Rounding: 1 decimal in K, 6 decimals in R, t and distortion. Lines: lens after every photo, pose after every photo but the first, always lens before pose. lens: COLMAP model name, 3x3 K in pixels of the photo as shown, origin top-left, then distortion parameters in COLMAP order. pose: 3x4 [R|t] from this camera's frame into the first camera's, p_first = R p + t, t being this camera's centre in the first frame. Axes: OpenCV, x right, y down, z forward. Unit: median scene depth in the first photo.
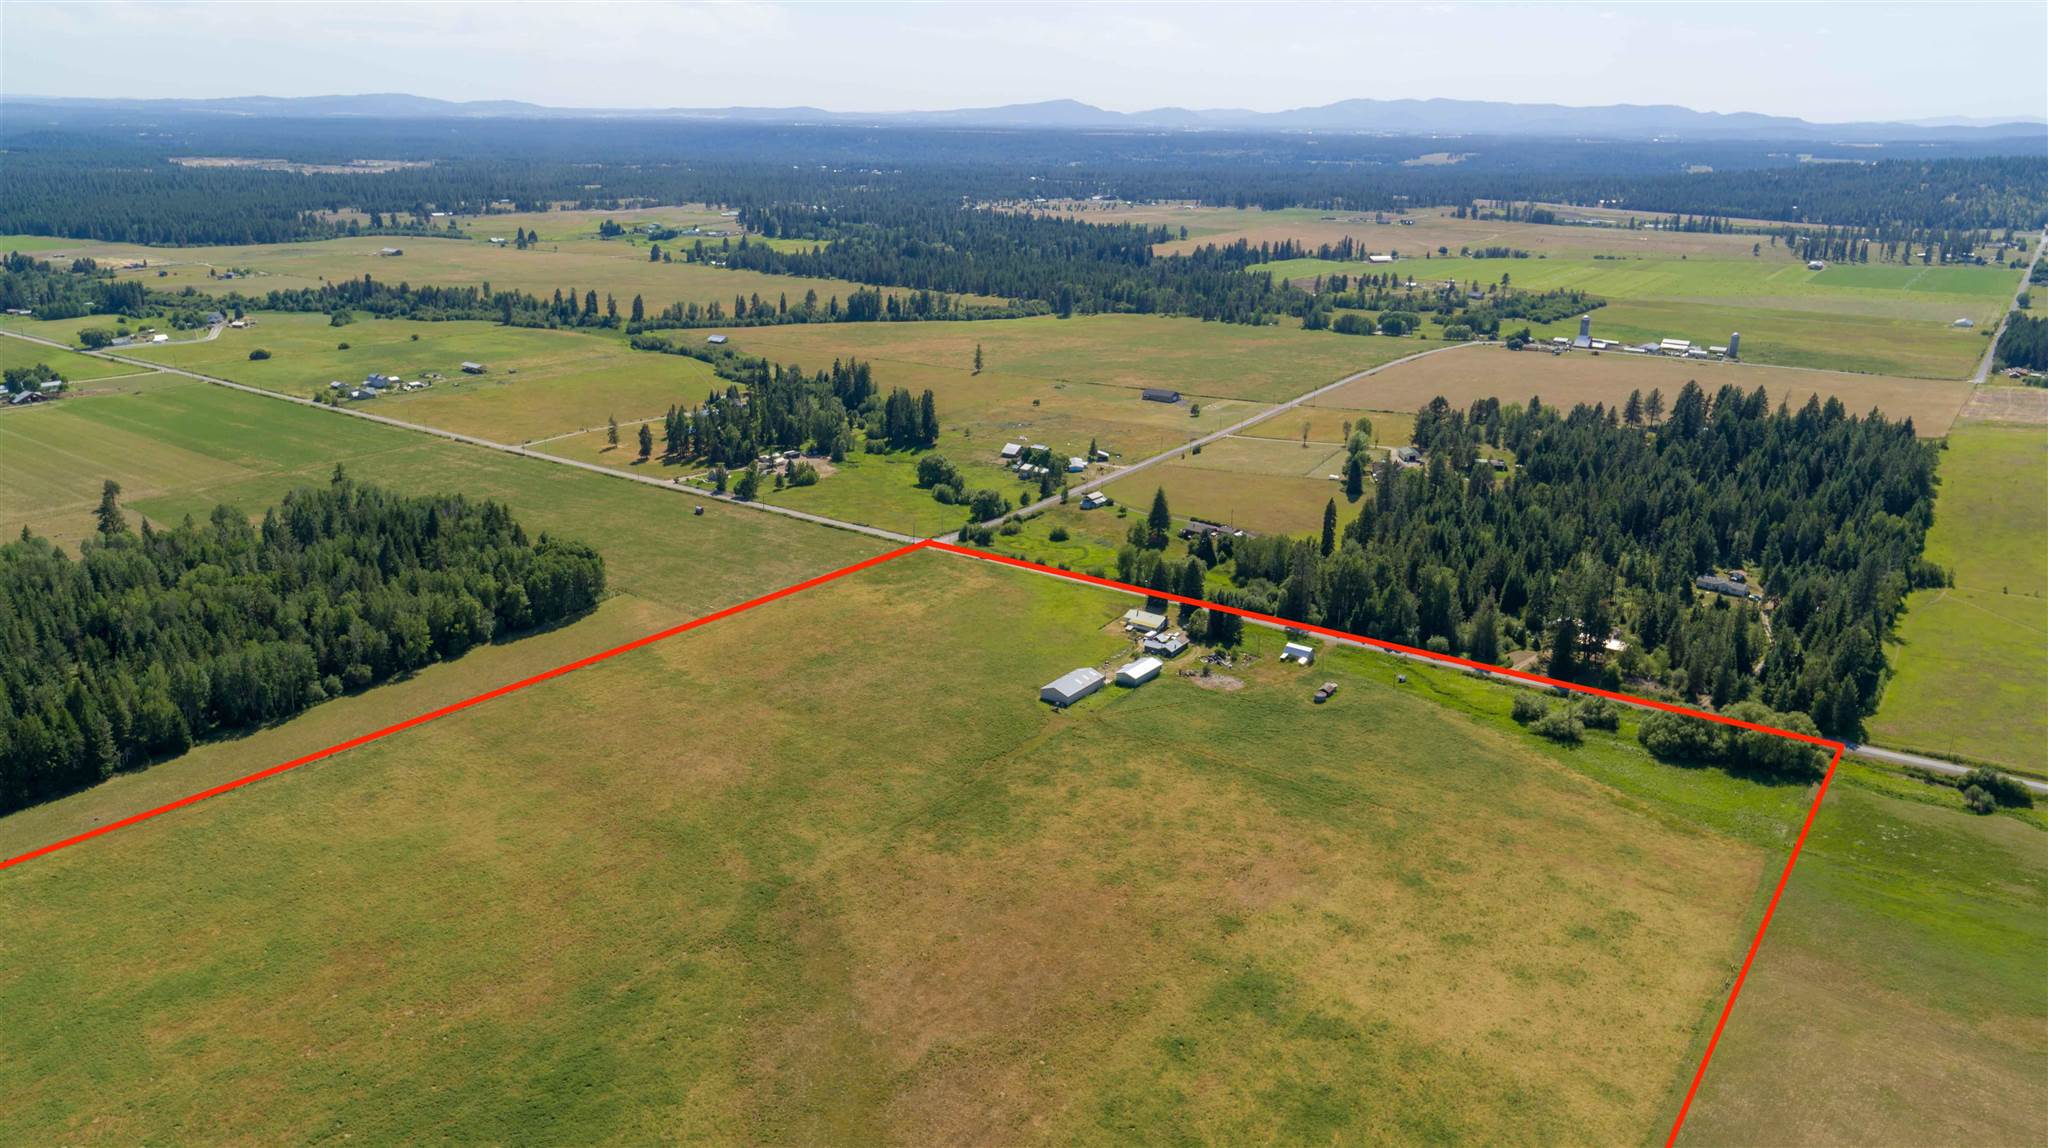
lens RADIAL K [[1398.0, 0, 1035.5], [0, 1398.0, 563.2], [0, 0, 1]] dist [0.002062, 0.001614]
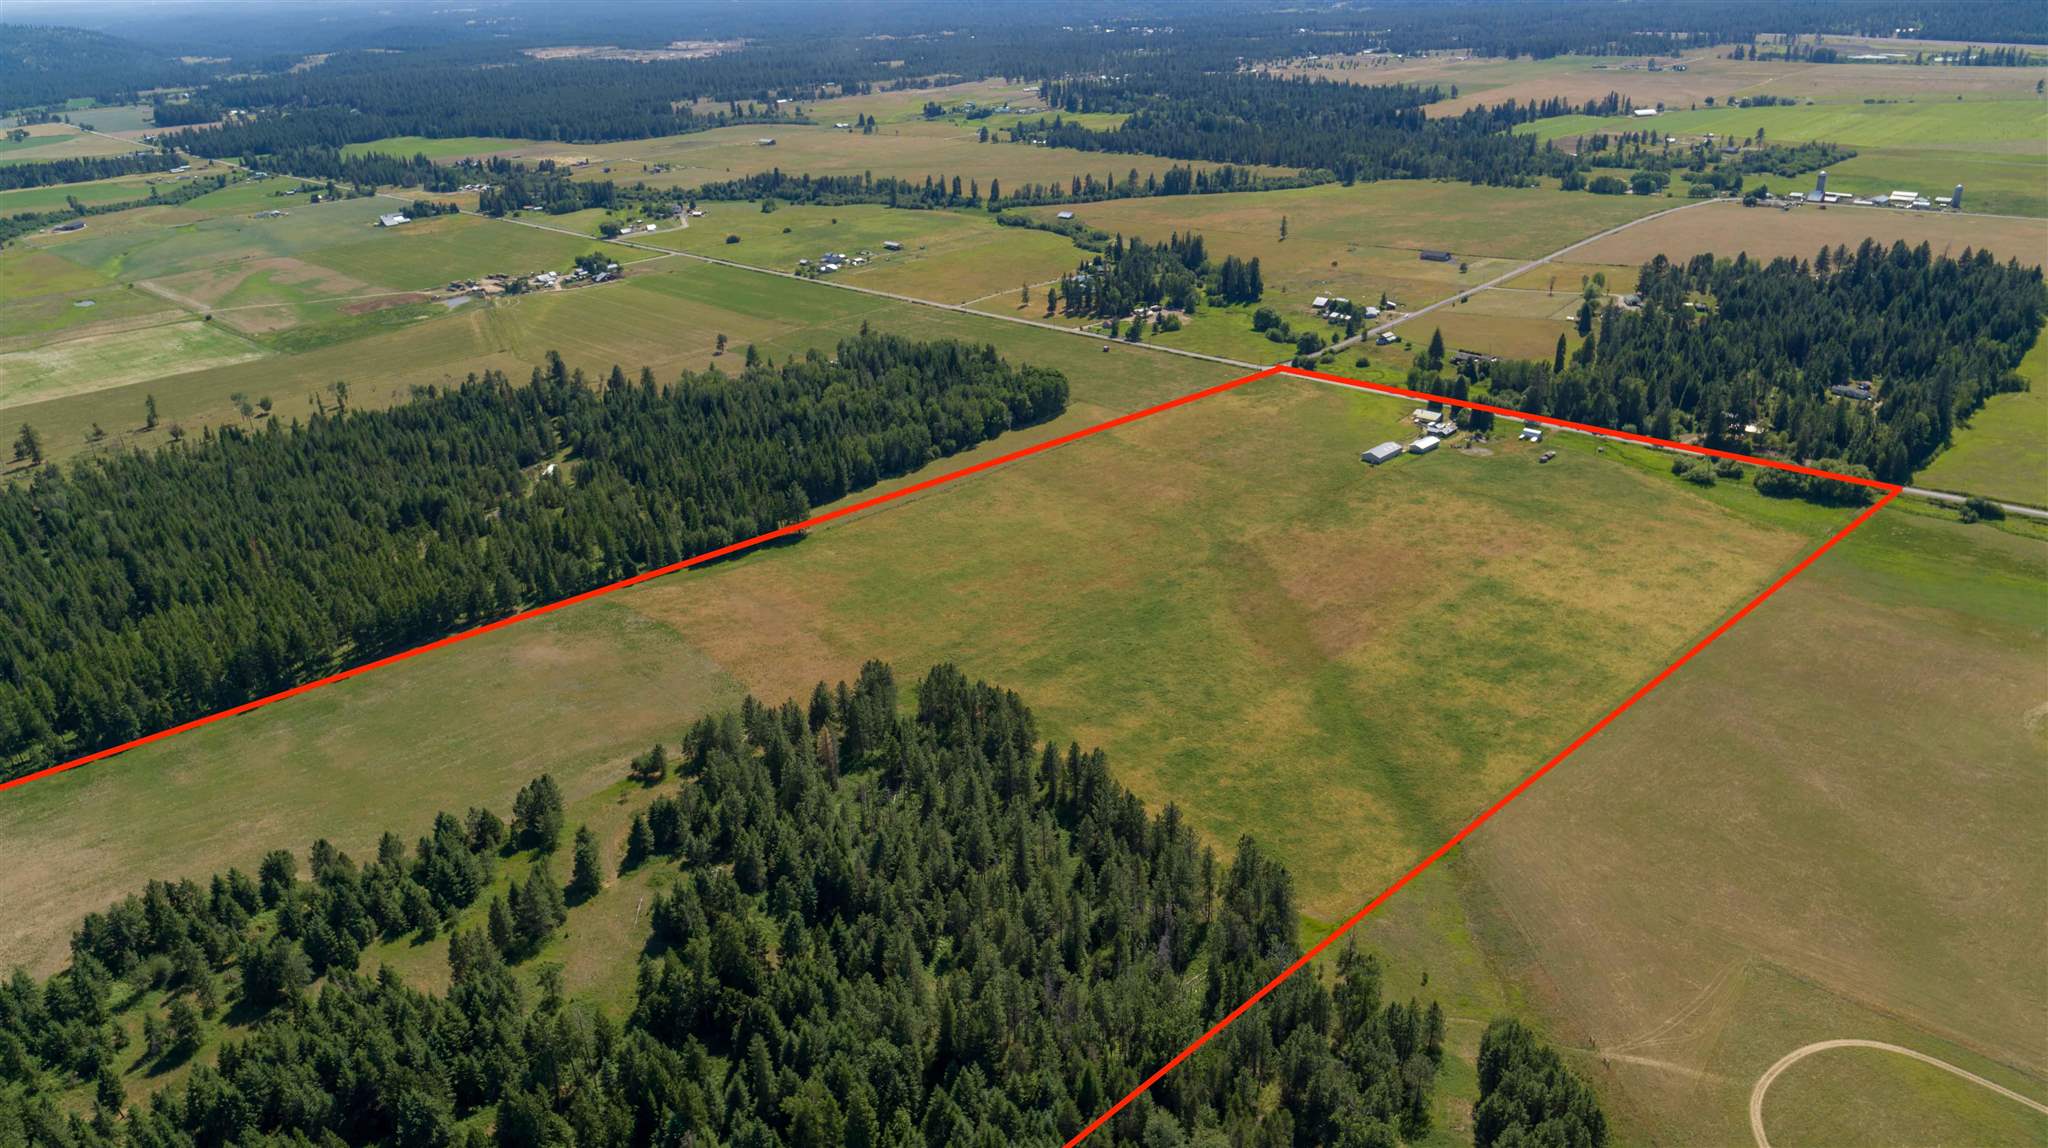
lens RADIAL K [[1390.1, 0, 1024.0], [0, 1390.1, 574.0], [0, 0, 1]] dist [-0.002306, -0.002829]
pose [[0.983193, 0.016907, -0.181787, -0.056550], [0.003832, 0.993573, 0.113129, 0.029570], [0.182531, -0.111924, 0.976809, -0.431431]]
